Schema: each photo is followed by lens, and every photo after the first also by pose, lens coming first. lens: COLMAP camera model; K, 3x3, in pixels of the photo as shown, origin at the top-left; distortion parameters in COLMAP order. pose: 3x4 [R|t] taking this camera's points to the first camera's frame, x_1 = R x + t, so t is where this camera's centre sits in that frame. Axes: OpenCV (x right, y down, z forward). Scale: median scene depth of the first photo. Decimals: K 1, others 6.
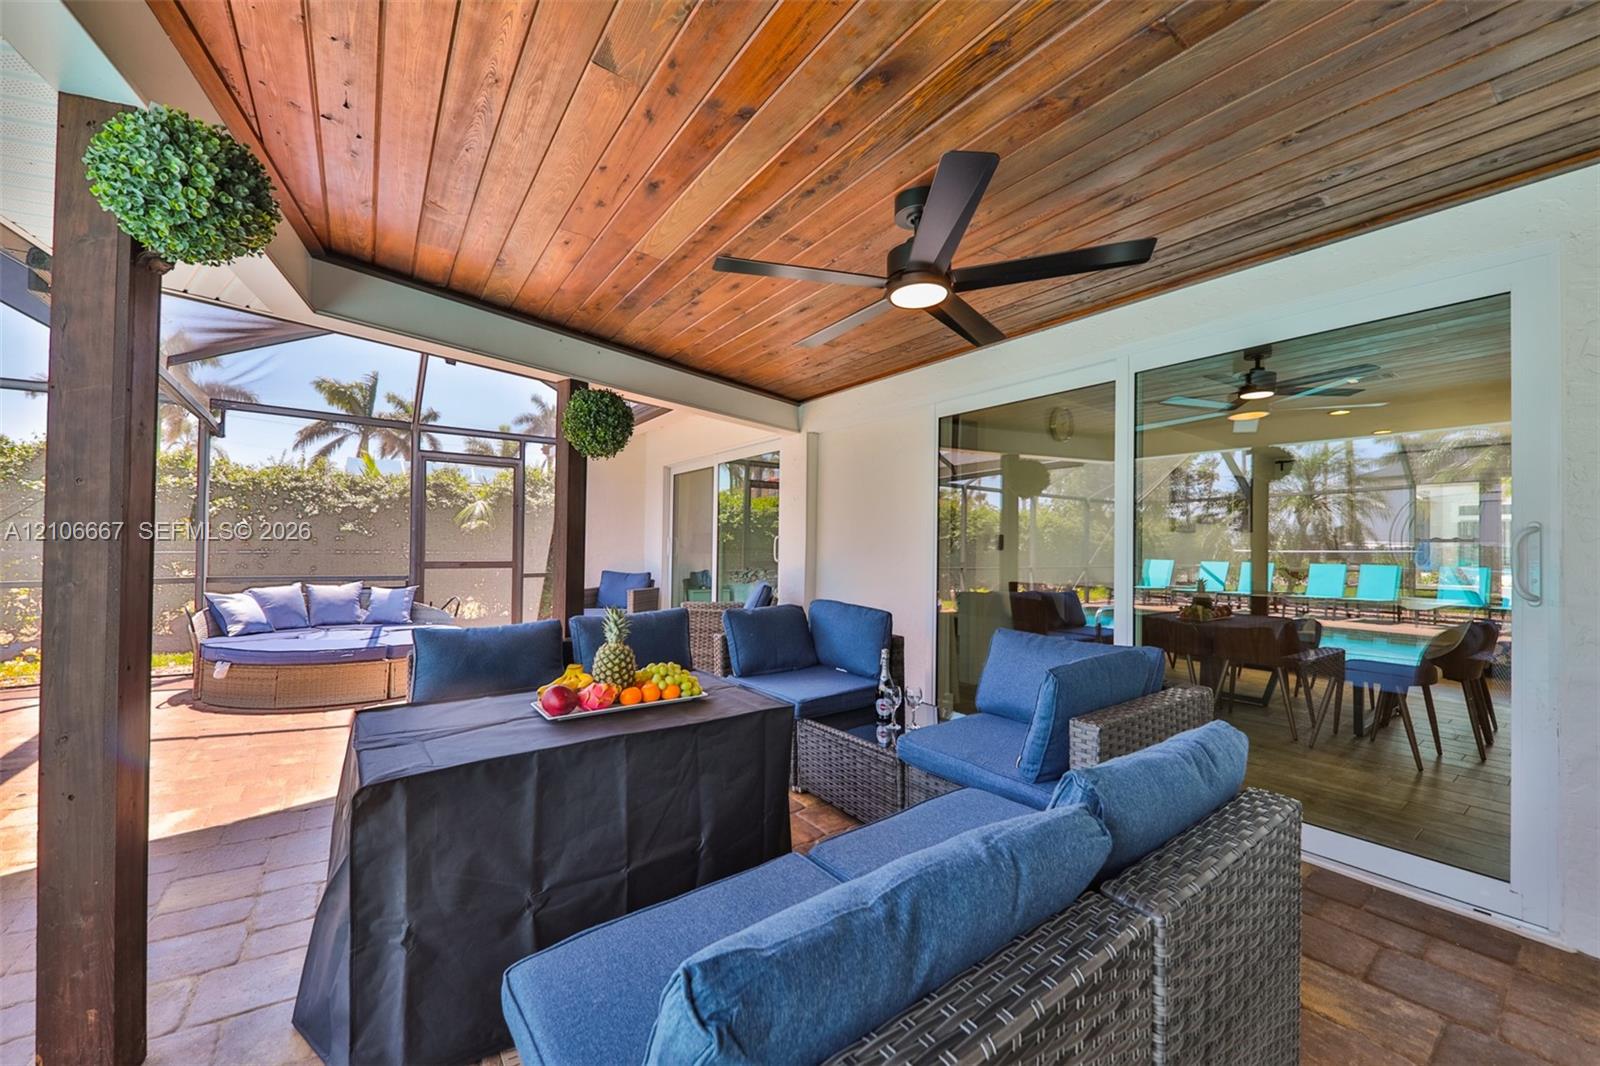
lens RADIAL K [[614.3, 0, 803.0], [0, 614.3, 539.5], [0, 0, 1]] dist [0.006806, -0.001240]
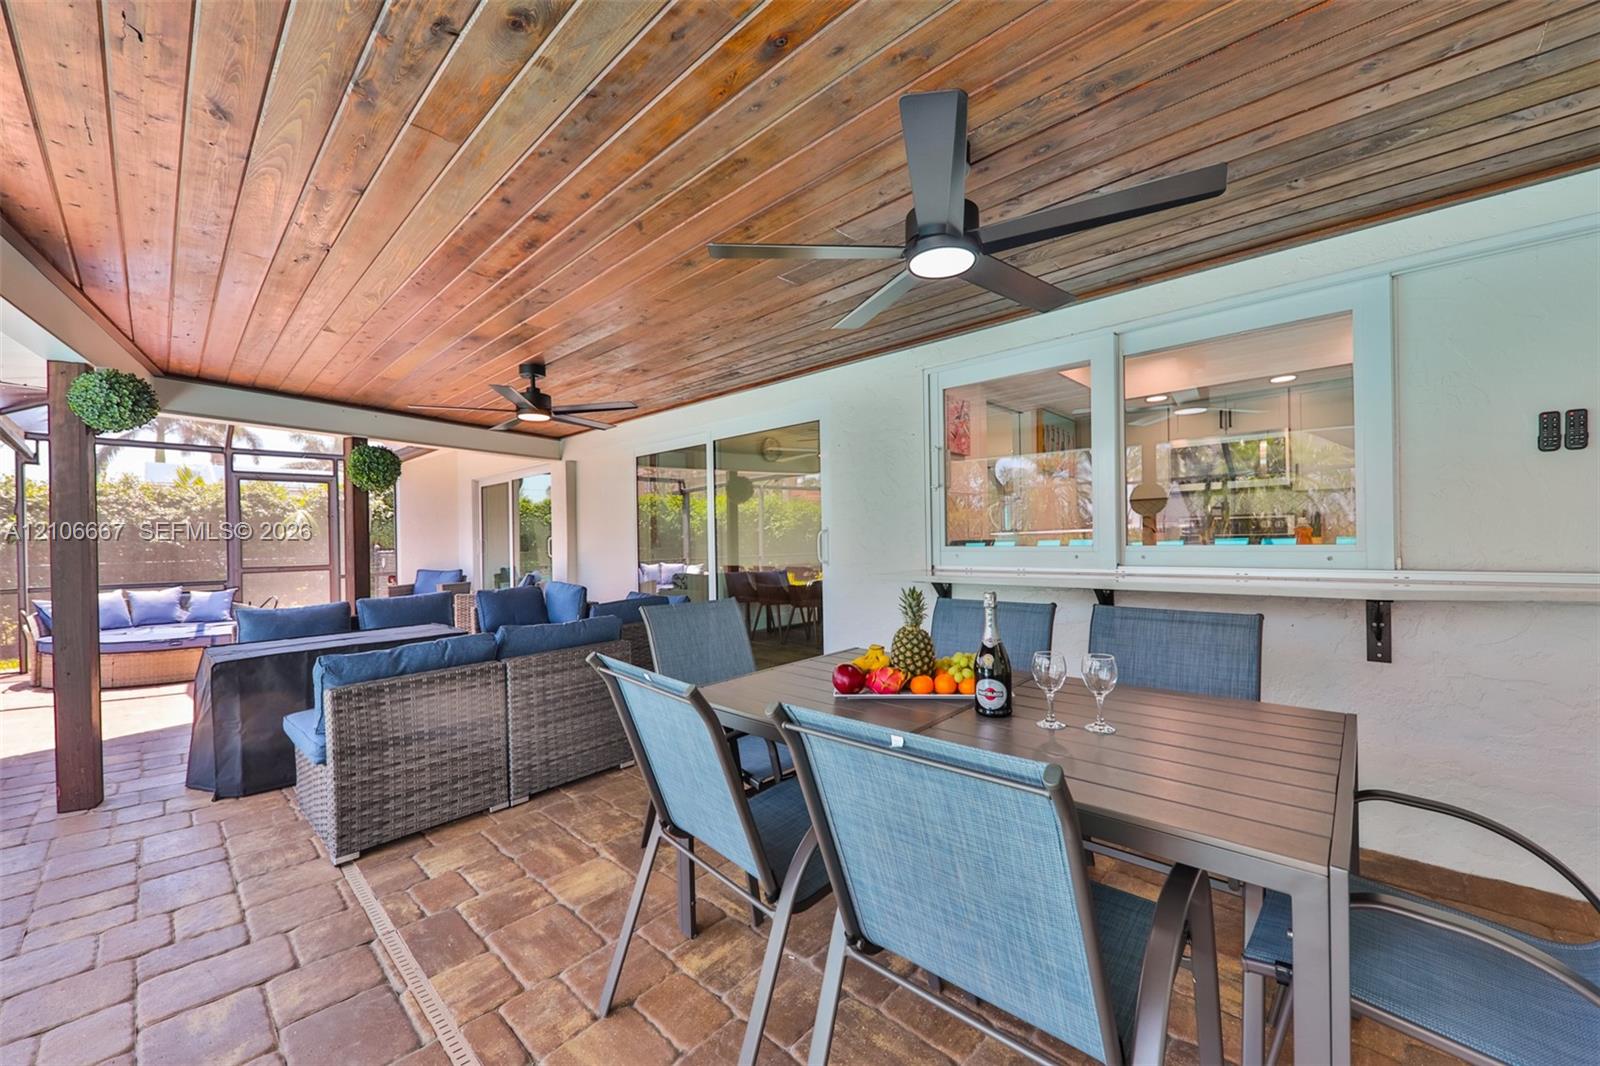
lens RADIAL K [[614.3, 0, 797.6], [0, 614.3, 538.7], [0, 0, 1]] dist [0.006806, -0.001240]
pose [[0.982918, -0.030157, 0.181557, 0.235899], [0.027737, 0.999489, 0.015858, -0.009118], [-0.181942, -0.010551, 0.983253, -0.386249]]
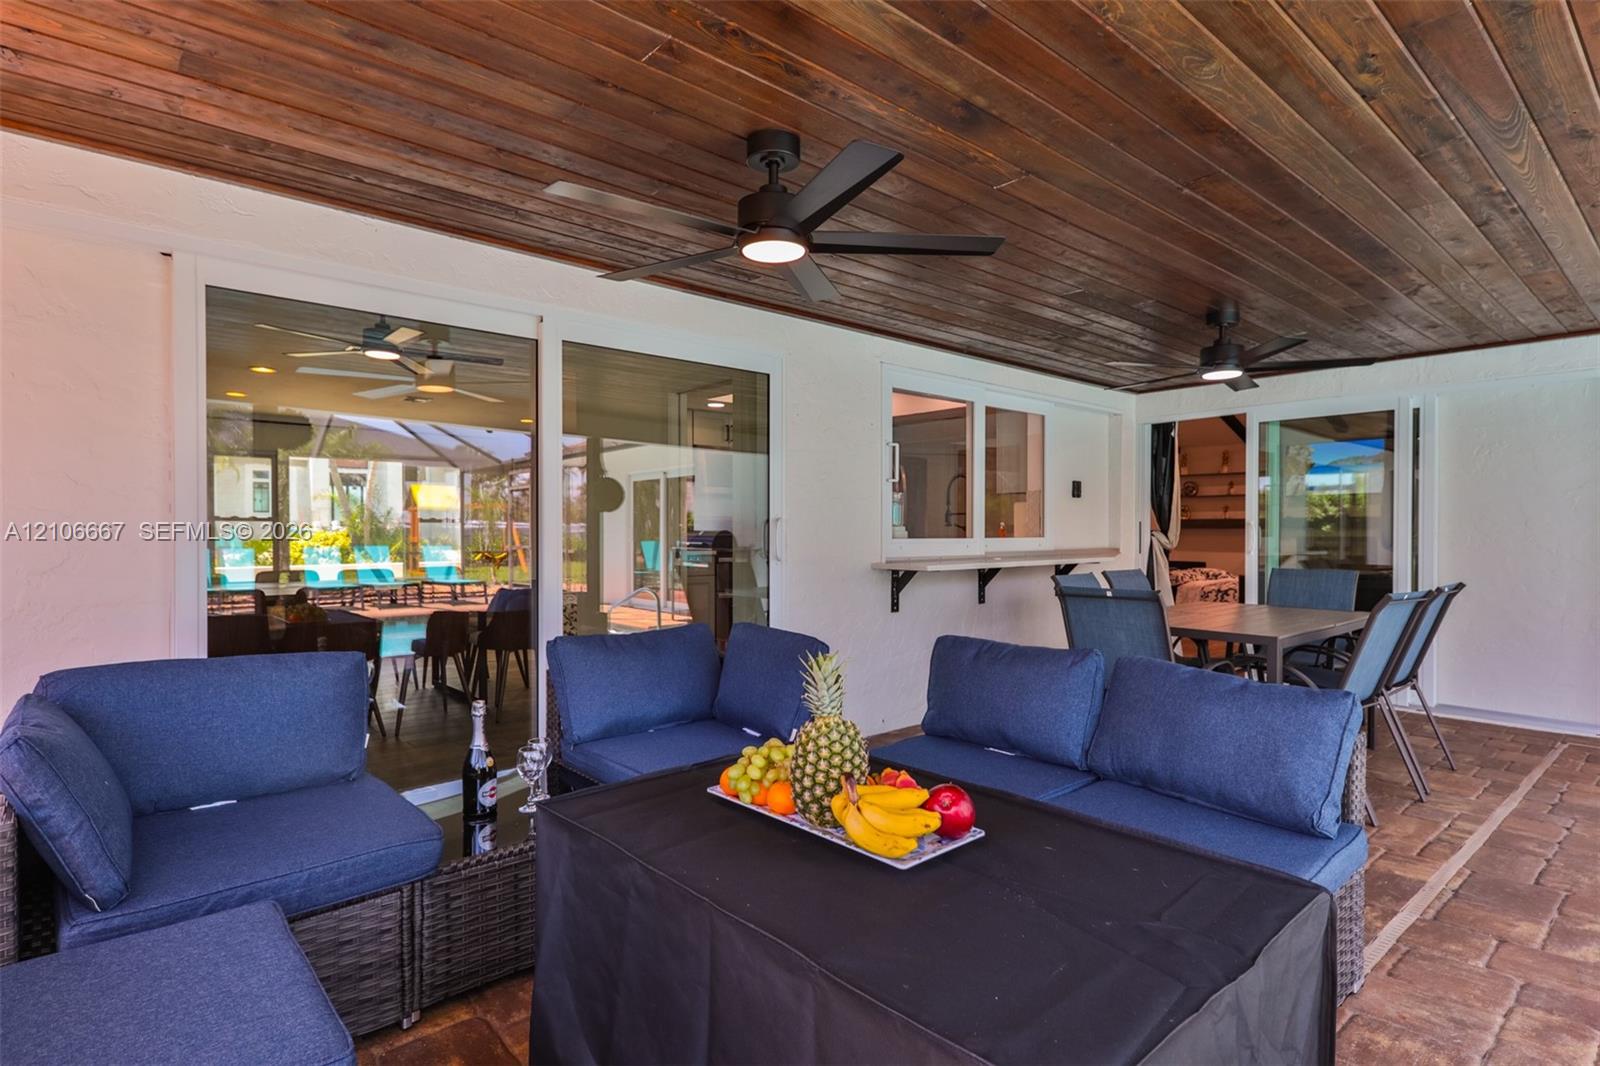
lens RADIAL K [[826.4, 0, 801.1], [0, 826.4, 537.9], [0, 0, 1]] dist [0.019412, 0.000821]
pose [[-0.096085, -0.018535, 0.995201, -0.378269], [-0.012504, 0.999770, 0.017413, -0.001713], [-0.995295, -0.010771, -0.096295, 0.398841]]
